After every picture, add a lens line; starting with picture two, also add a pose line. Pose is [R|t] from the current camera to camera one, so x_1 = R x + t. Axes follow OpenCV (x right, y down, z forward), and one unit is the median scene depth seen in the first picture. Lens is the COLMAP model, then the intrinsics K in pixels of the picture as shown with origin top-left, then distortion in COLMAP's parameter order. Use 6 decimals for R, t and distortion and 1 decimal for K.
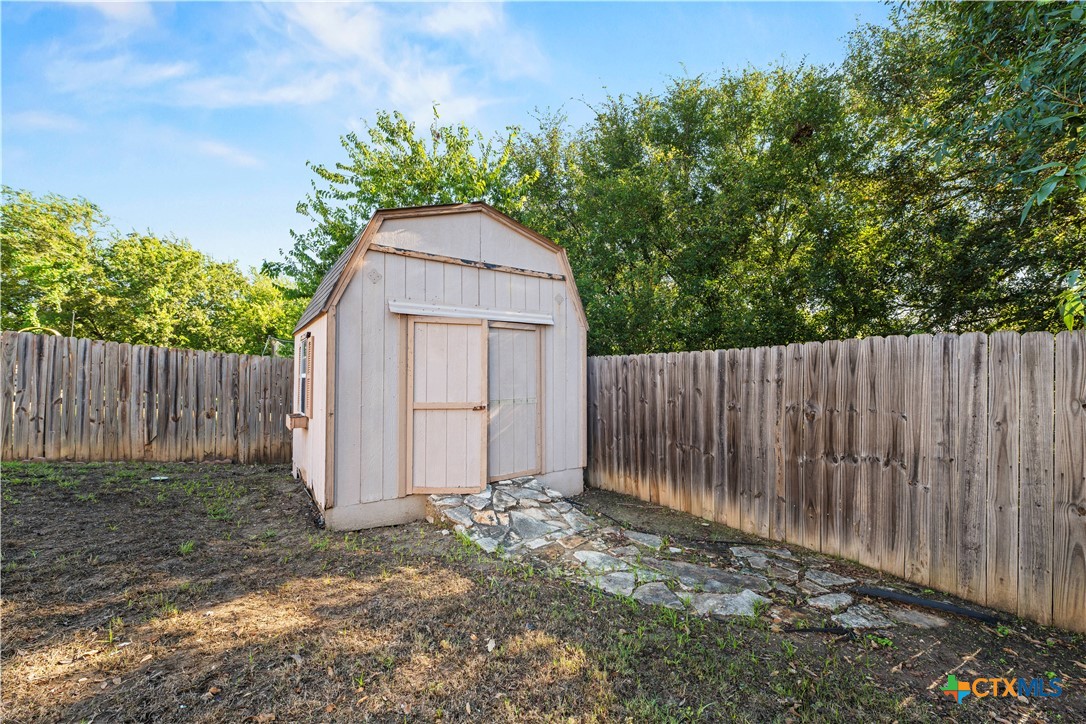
lens RADIAL K [[428.5, 0, 547.7], [0, 428.5, 367.5], [0, 0, 1]] dist [0.000570, -0.000505]
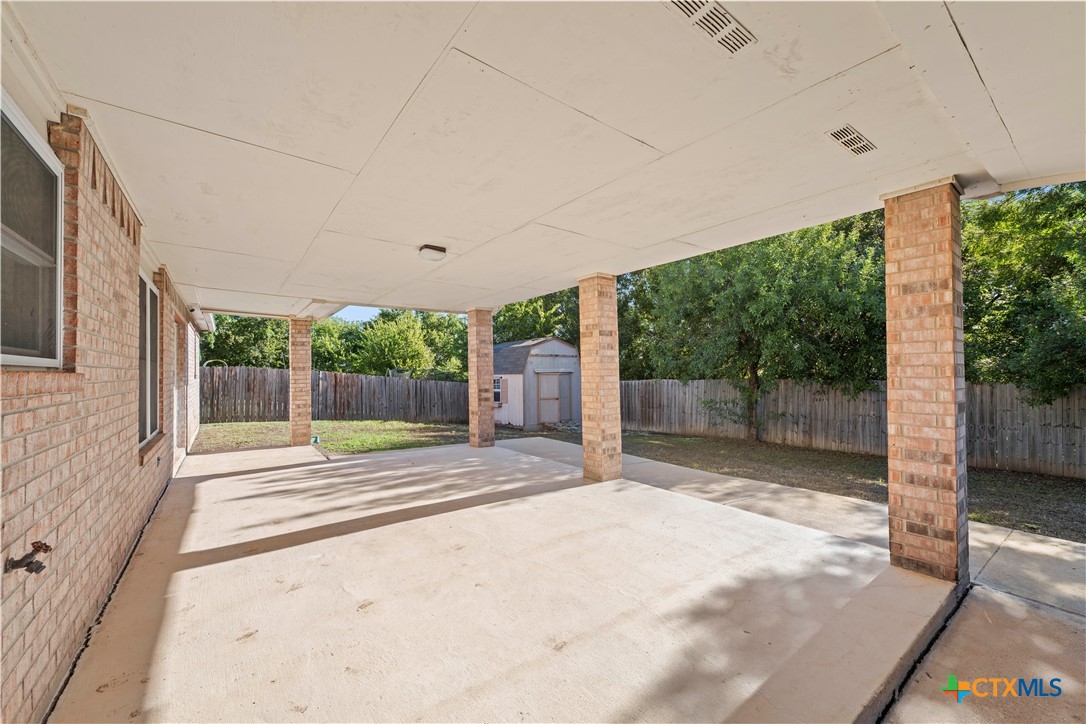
lens RADIAL K [[428.5, 0, 546.1], [0, 428.5, 364.6], [0, 0, 1]] dist [0.000570, -0.000505]
pose [[0.989003, -0.012948, 0.147329, -0.772393], [0.014324, 0.999863, -0.008279, -0.155644], [-0.147201, 0.010298, 0.989053, -2.459716]]
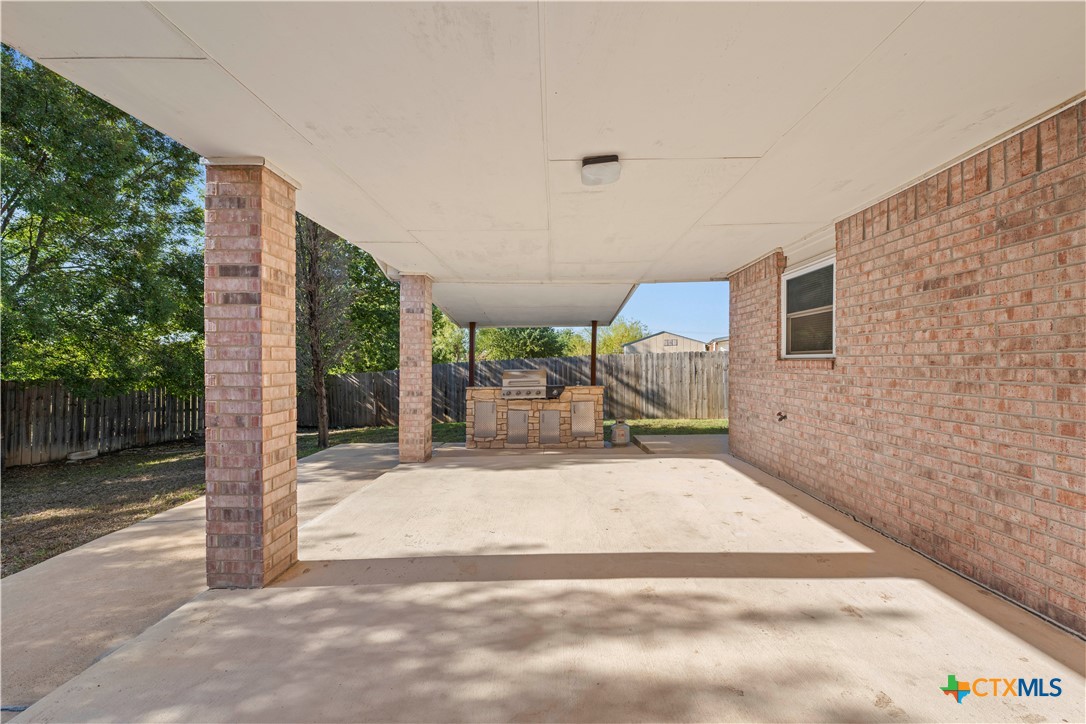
lens RADIAL K [[428.5, 0, 550.8], [0, 428.5, 363.4], [0, 0, 1]] dist [0.000570, -0.000505]
pose [[-0.877859, -0.007636, 0.478857, -1.801174], [-0.008011, 0.999967, 0.001259, -0.135088], [-0.478851, -0.002731, -0.877892, 2.286246]]
